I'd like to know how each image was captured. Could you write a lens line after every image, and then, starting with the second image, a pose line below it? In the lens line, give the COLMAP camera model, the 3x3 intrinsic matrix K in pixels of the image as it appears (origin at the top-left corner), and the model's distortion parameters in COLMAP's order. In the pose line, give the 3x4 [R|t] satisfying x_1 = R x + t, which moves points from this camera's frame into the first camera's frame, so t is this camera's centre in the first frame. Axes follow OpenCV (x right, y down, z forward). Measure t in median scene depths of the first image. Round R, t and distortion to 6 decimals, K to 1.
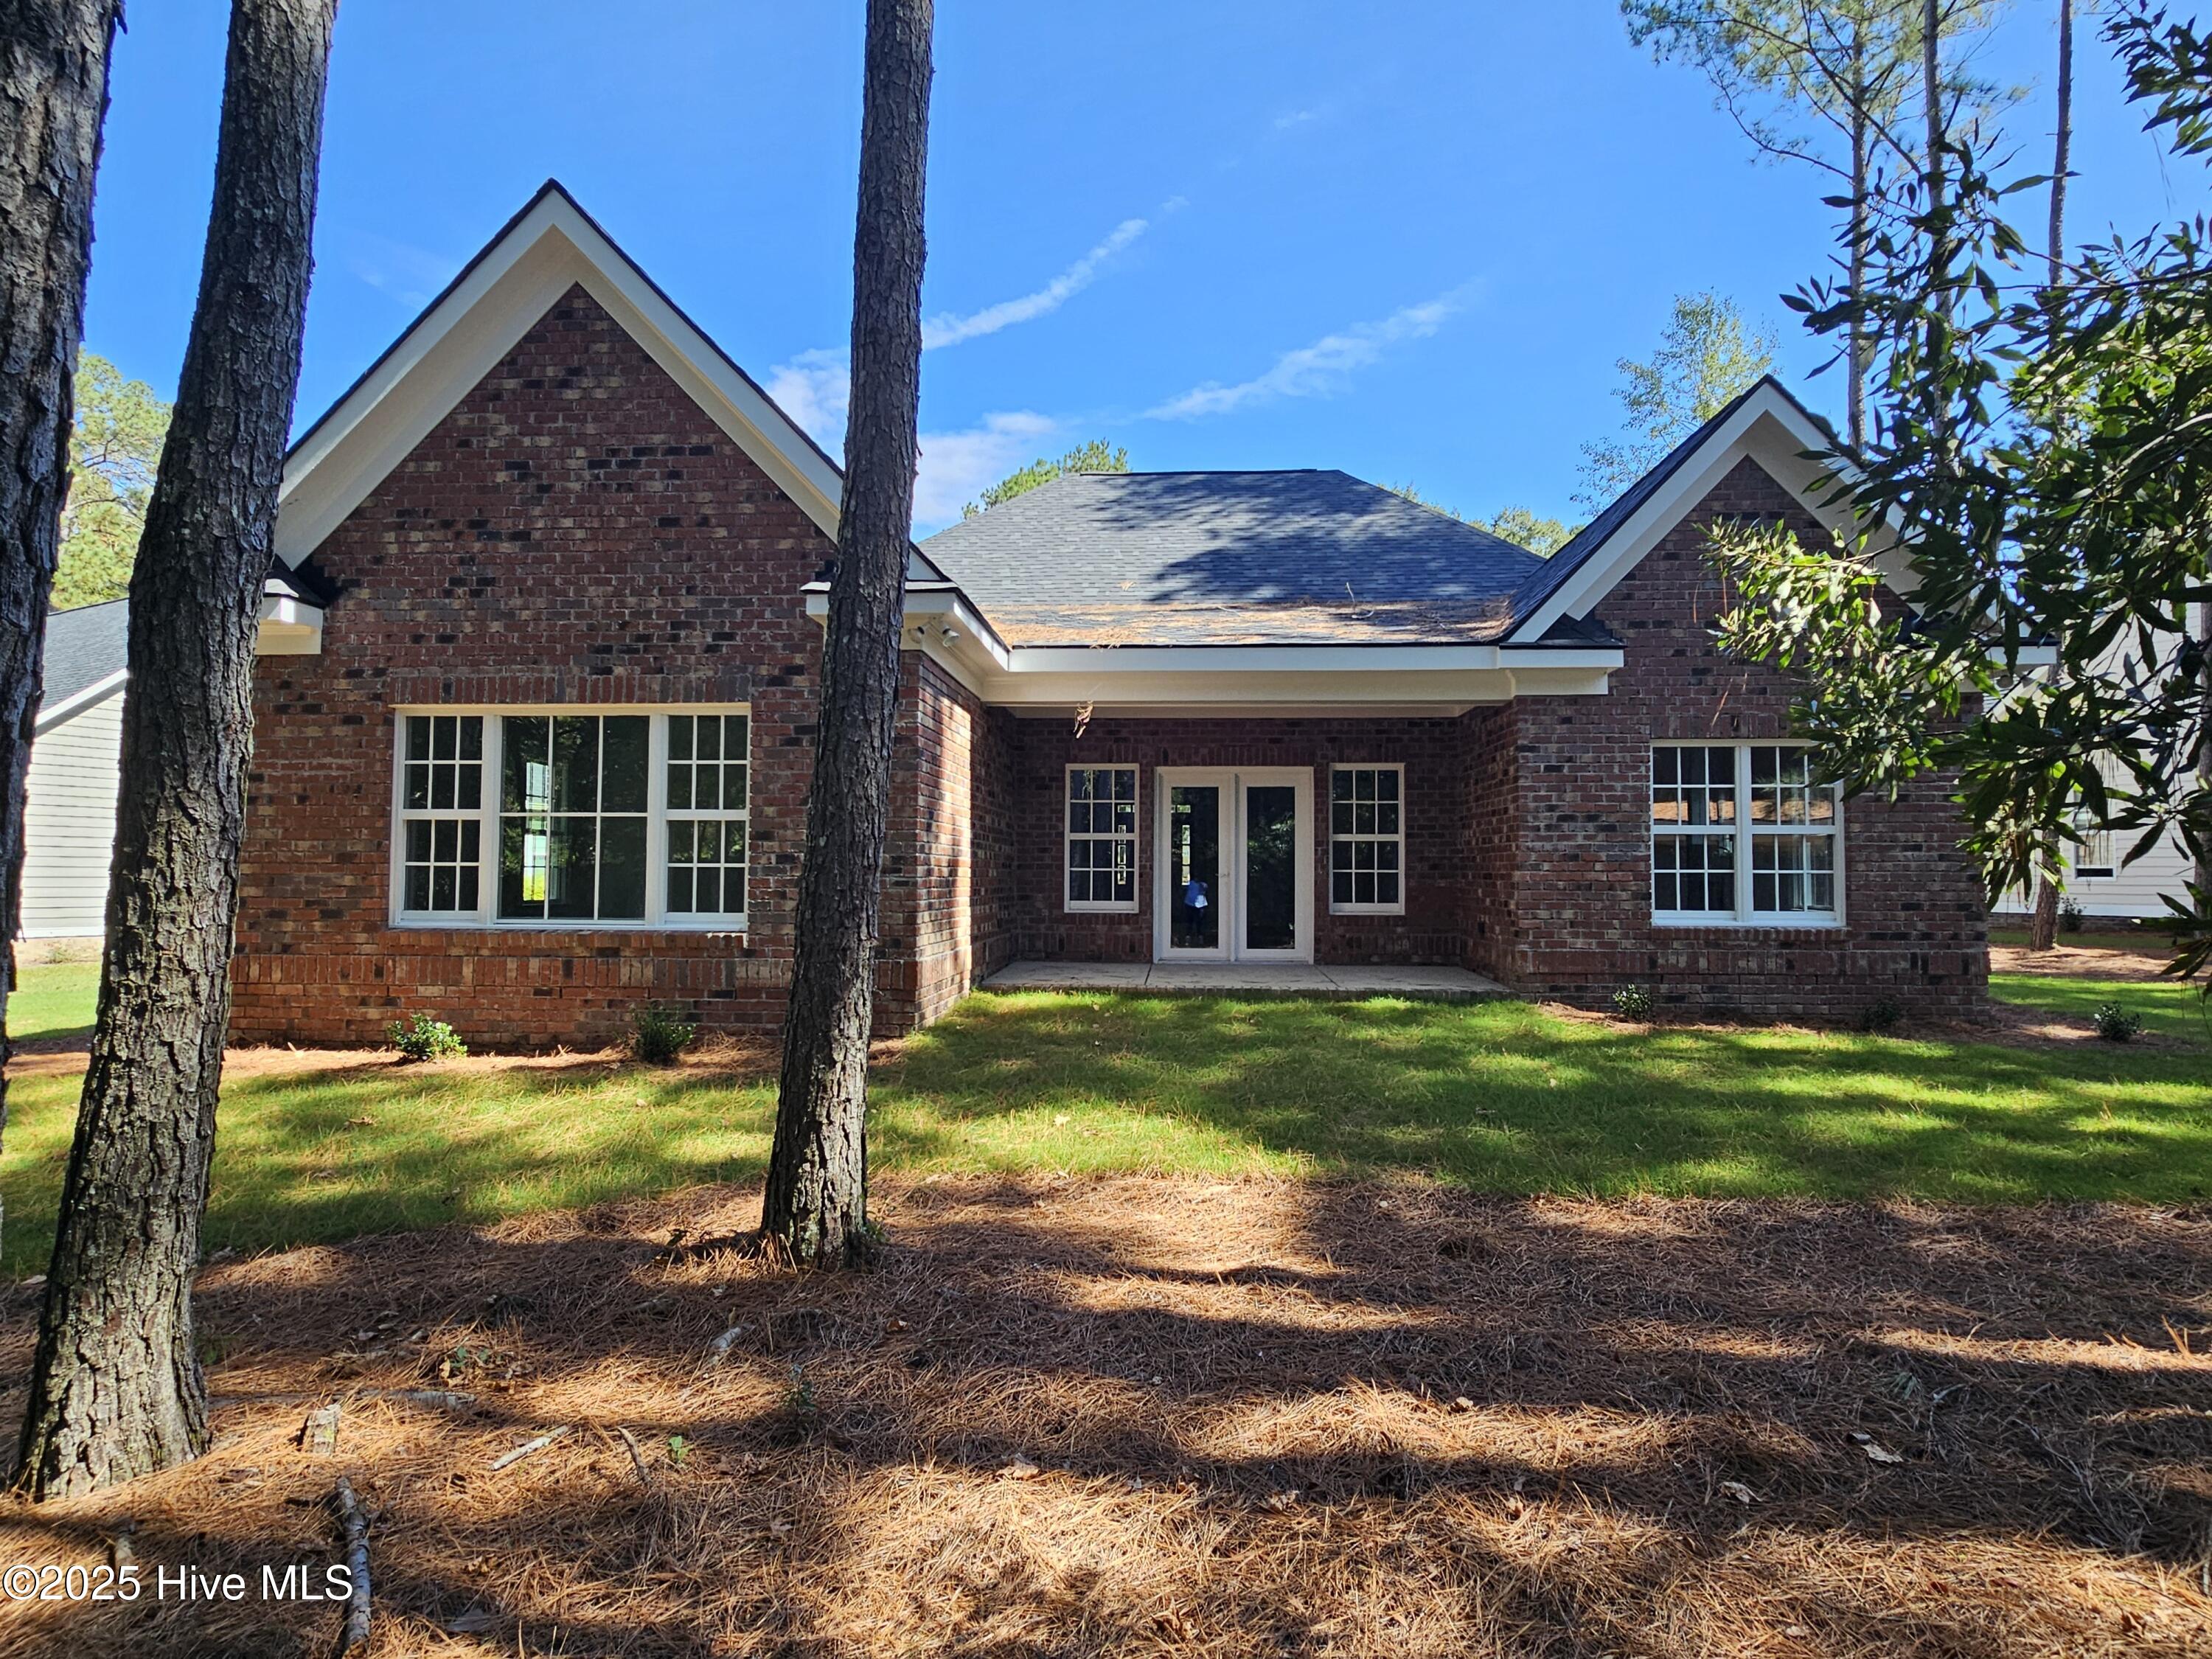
lens RADIAL K [[1460.3, 0, 1109.4], [0, 1460.3, 847.6], [0, 0, 1]] dist [-0.005551, 0.006696]
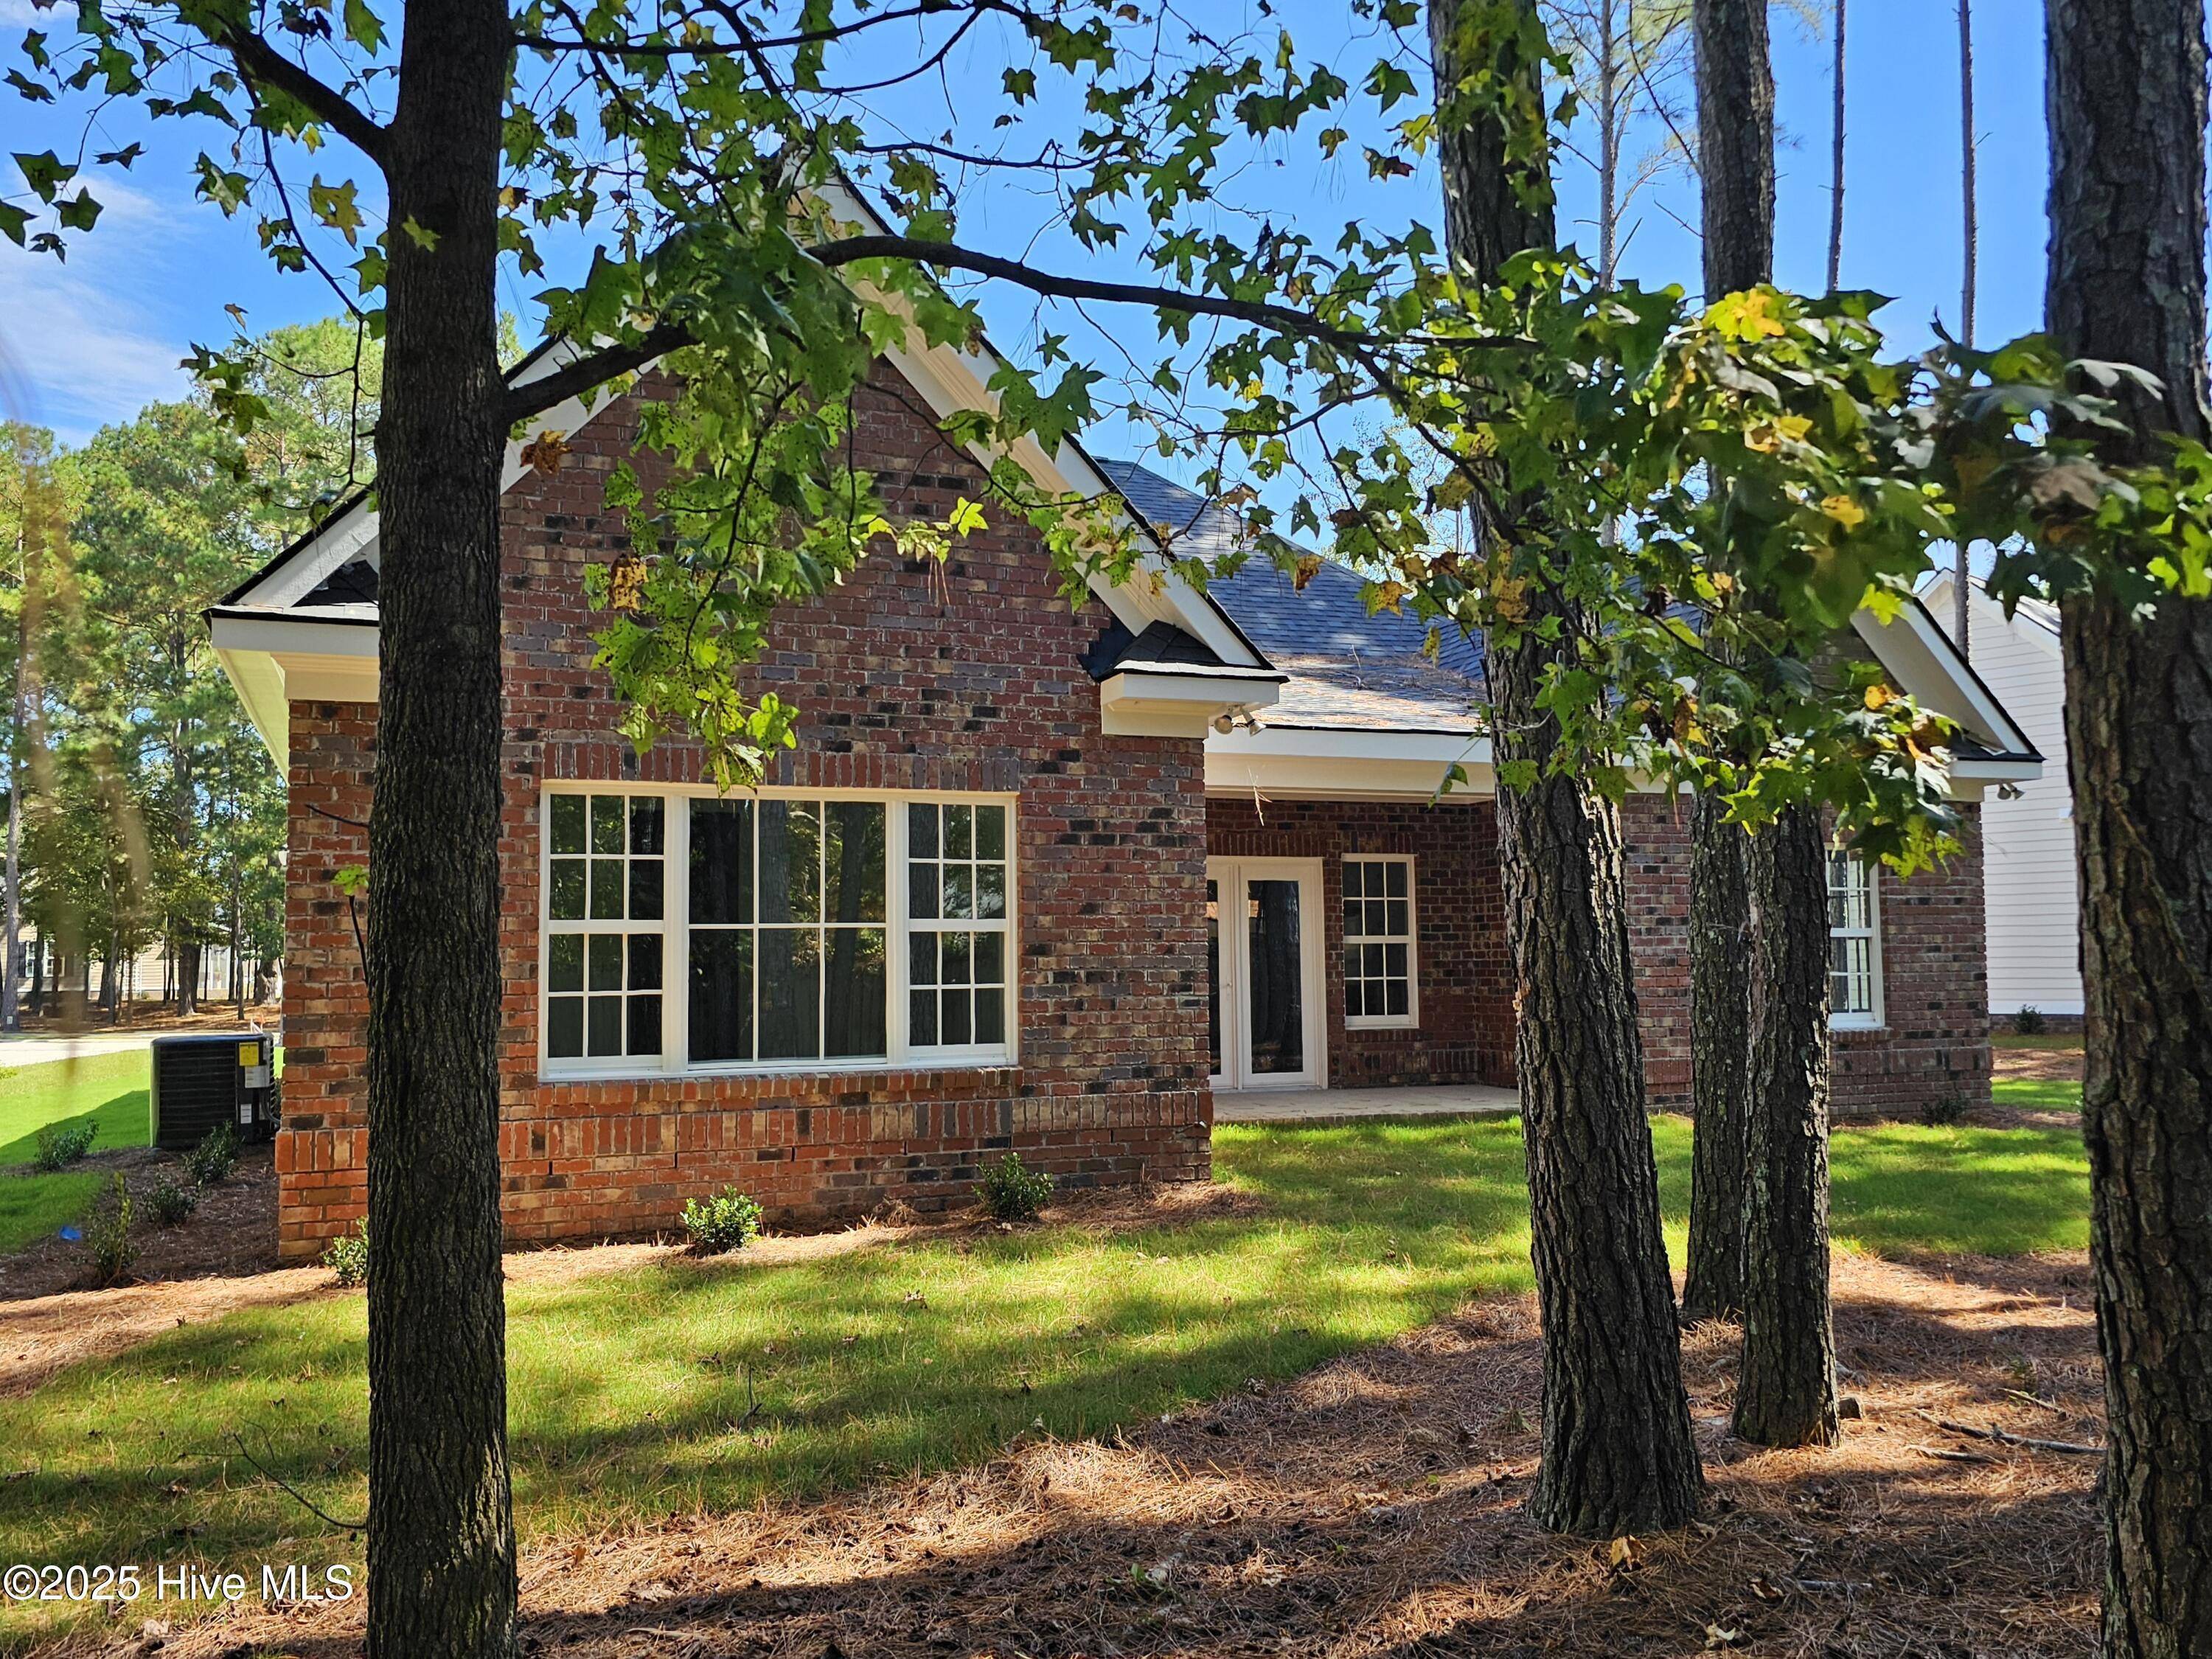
lens RADIAL K [[2697.6, 0, 1100.8], [0, 2697.6, 826.0], [0, 0, 1]] dist [0.180126, 0.000000]
pose [[0.833327, 0.012509, 0.552639, -1.027566], [0.006773, 0.999438, -0.032837, -0.027508], [-0.552739, 0.031107, 0.832774, -0.305897]]
